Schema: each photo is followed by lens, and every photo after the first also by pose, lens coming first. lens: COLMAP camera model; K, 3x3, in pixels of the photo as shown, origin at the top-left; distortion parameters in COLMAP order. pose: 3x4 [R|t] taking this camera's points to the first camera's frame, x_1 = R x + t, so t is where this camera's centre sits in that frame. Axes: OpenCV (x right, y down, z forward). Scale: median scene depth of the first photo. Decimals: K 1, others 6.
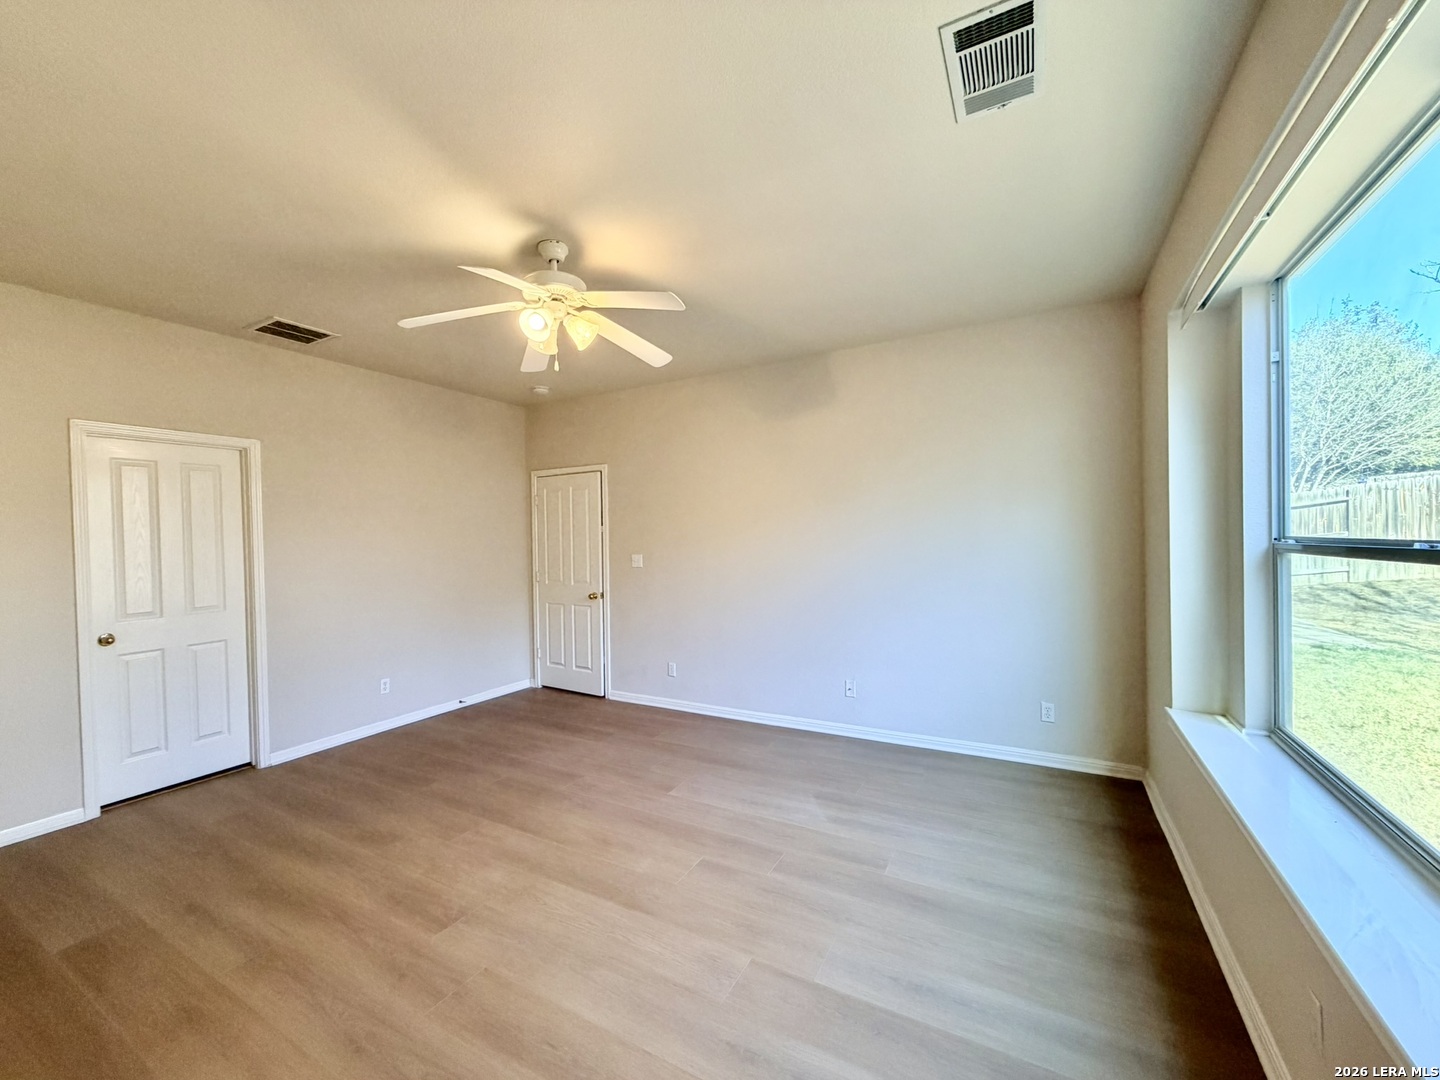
lens RADIAL K [[571.2, 0, 716.3], [0, 571.2, 541.7], [0, 0, 1]] dist [-0.000860, 0.000054]
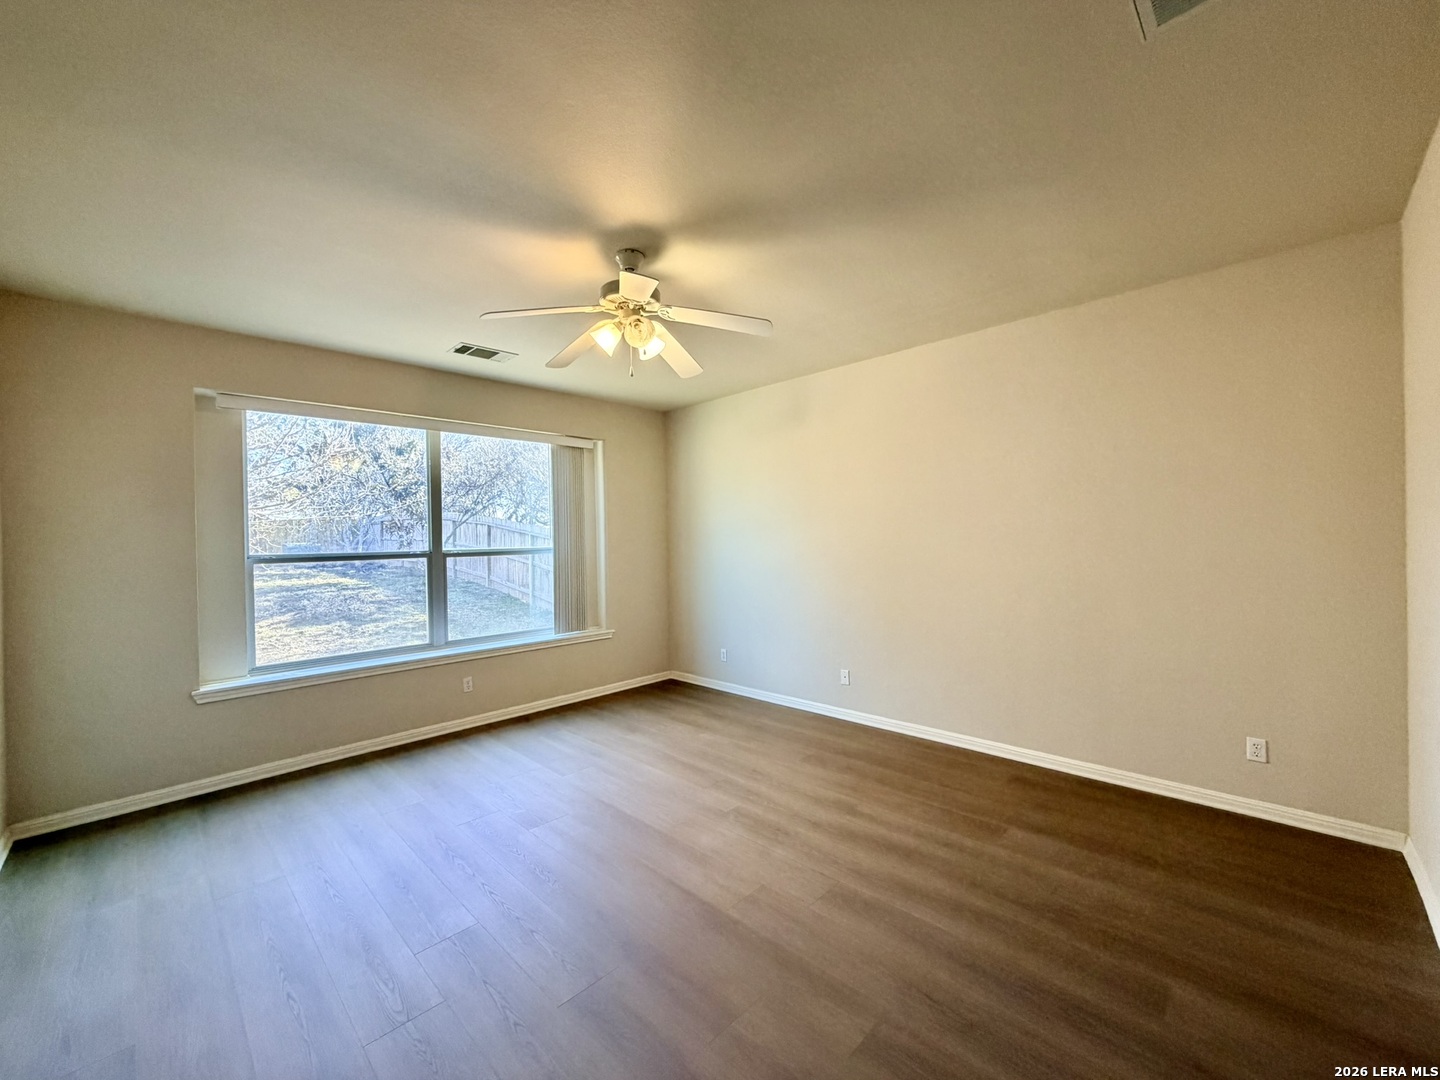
lens RADIAL K [[571.2, 0, 716.3], [0, 571.2, 541.7], [0, 0, 1]] dist [-0.000860, 0.000054]
pose [[-0.961111, 0.036561, 0.273731, -0.775433], [0.041605, 0.999054, 0.012645, -0.012378], [-0.273010, 0.023542, -0.961723, 2.172832]]
